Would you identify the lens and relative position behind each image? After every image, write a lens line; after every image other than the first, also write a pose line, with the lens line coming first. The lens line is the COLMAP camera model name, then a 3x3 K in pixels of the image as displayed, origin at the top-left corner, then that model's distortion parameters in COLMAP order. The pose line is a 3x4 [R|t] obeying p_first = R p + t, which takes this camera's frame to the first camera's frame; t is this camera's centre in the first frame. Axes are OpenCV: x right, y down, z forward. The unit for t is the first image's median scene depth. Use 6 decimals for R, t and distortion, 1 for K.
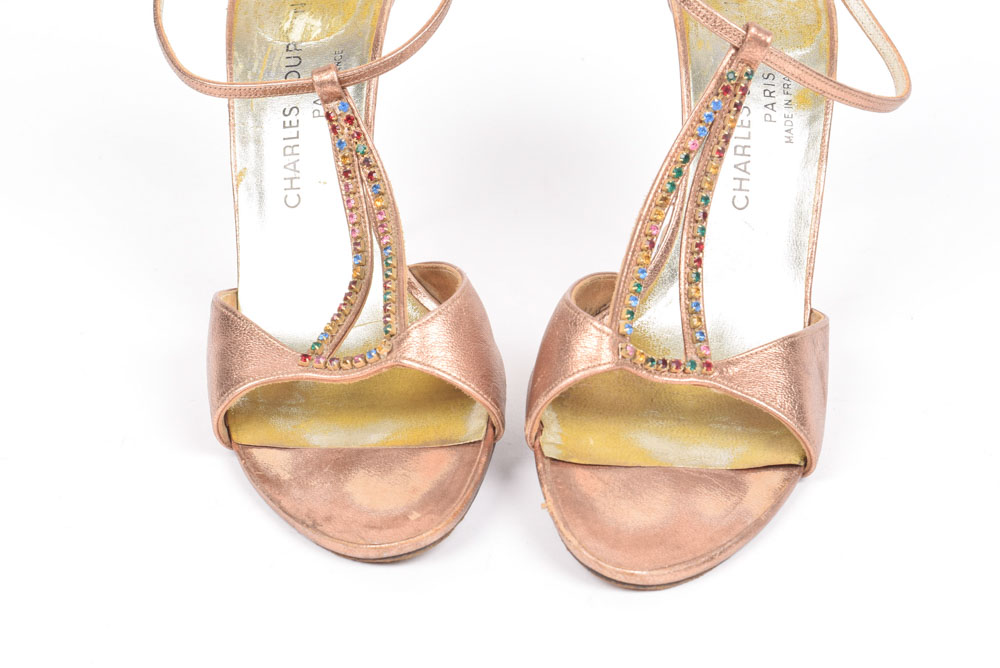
lens RADIAL K [[2351.8, 0, 498.6], [0, 2351.8, 332.8], [0, 0, 1]] dist [0.232205, 0.000000]
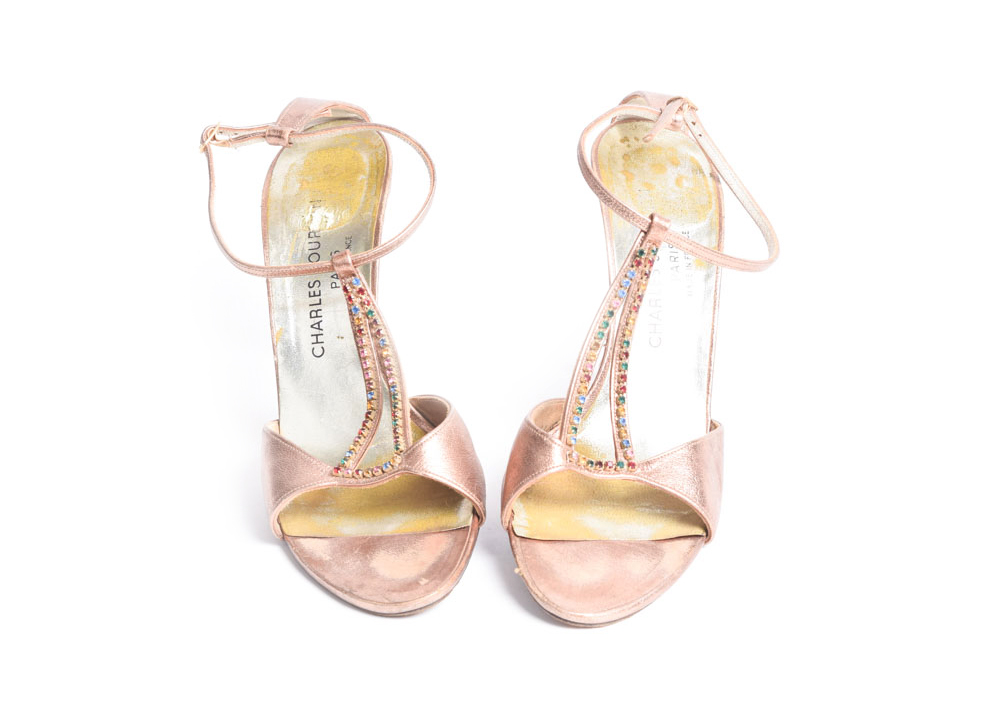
lens RADIAL K [[2626.2, 0, 497.9], [0, 2626.2, 347.8], [0, 0, 1]] dist [0.115343, 0.000000]
pose [[0.999215, -0.035998, 0.016555, -0.011969], [0.036536, 0.998772, -0.033461, -0.005685], [-0.015331, 0.034040, 0.999303, -0.513914]]
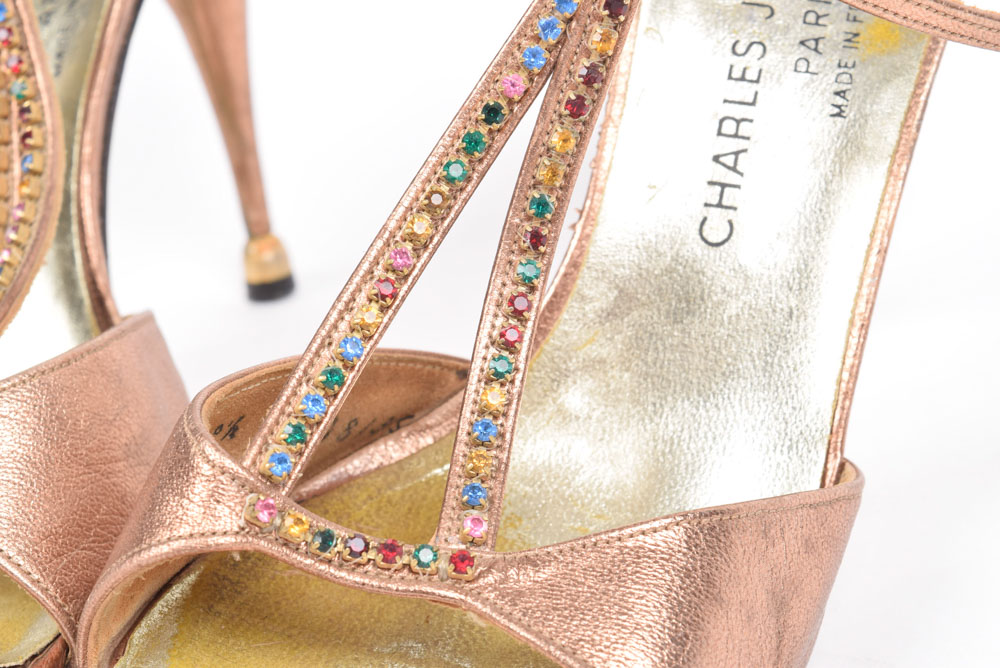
lens RADIAL K [[2351.8, 0, 500.3], [0, 2351.8, 334.6], [0, 0, 1]] dist [0.232205, 0.000000]
pose [[0.945593, 0.062577, -0.319277, 0.230719], [-0.078325, 0.996252, -0.036709, -0.013106], [0.315783, 0.059719, 0.946950, 0.553968]]
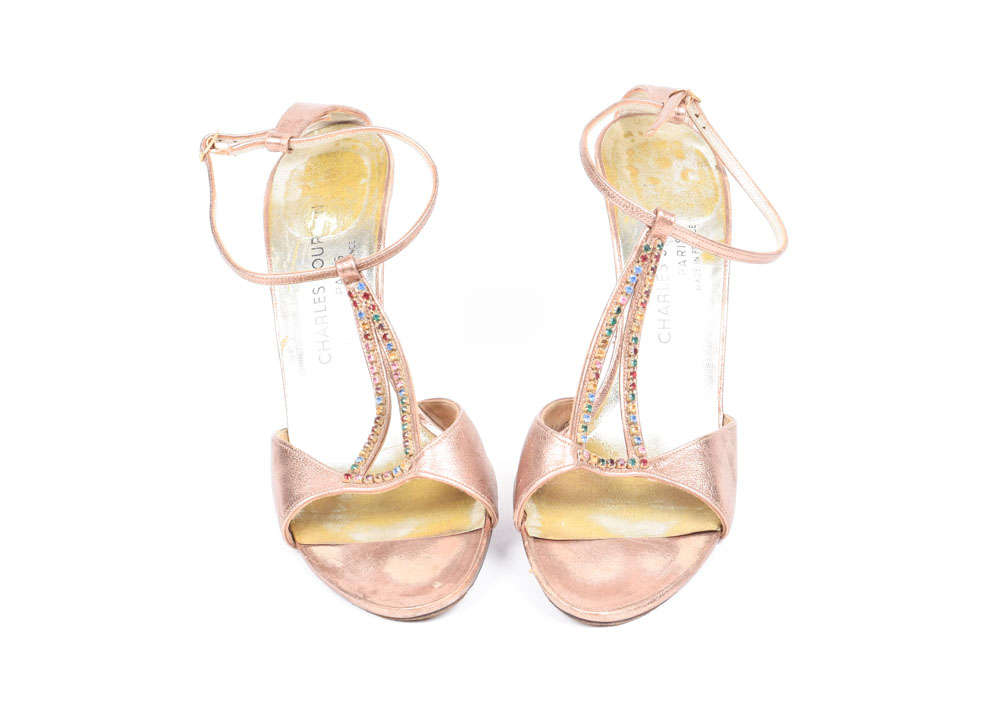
lens RADIAL K [[2776.6, 0, 495.1], [0, 2776.6, 359.4], [0, 0, 1]] dist [0.094918, 0.000000]
pose [[0.997695, -0.067450, 0.007409, -0.004944], [0.067661, 0.997154, -0.033255, 0.002372], [-0.005145, 0.033680, 0.999419, -0.587666]]
